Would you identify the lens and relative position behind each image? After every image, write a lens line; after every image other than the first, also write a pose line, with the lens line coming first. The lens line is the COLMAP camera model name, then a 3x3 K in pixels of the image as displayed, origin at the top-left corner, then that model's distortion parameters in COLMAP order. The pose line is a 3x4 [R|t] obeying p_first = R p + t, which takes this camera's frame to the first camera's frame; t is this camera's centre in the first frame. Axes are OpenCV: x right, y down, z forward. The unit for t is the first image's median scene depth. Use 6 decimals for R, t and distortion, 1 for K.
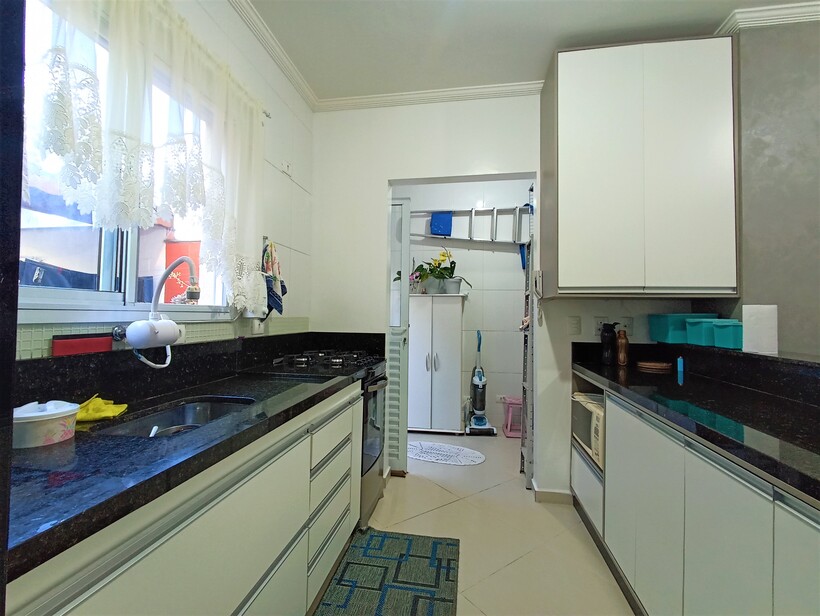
lens RADIAL K [[371.1, 0, 411.0], [0, 371.1, 305.5], [0, 0, 1]] dist [-0.000914, 0.000060]
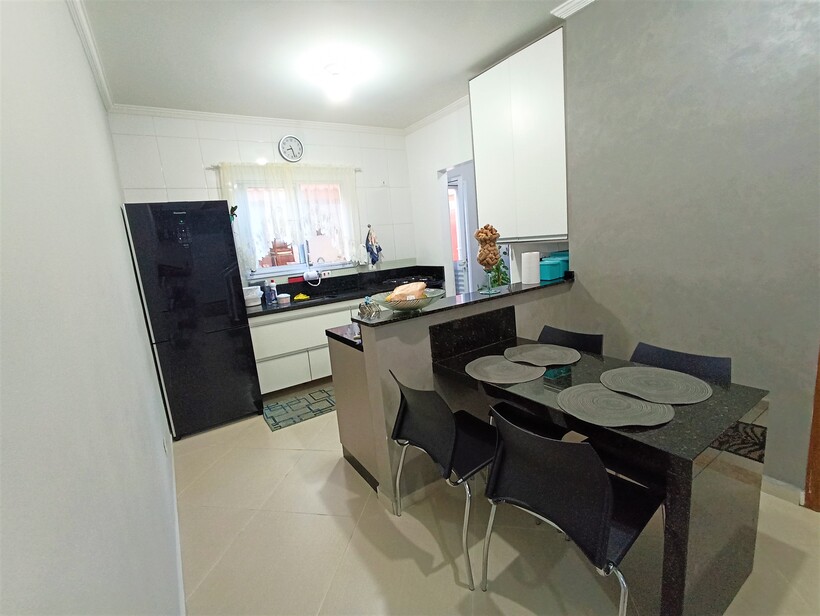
lens RADIAL K [[371.1, 0, 409.1], [0, 371.1, 308.4], [0, 0, 1]] dist [-0.000914, 0.000060]
pose [[0.676909, 0.063777, -0.733299, 1.501272], [0.113028, 0.975418, 0.189170, -0.106866], [0.727337, -0.210934, 0.653060, -0.374131]]
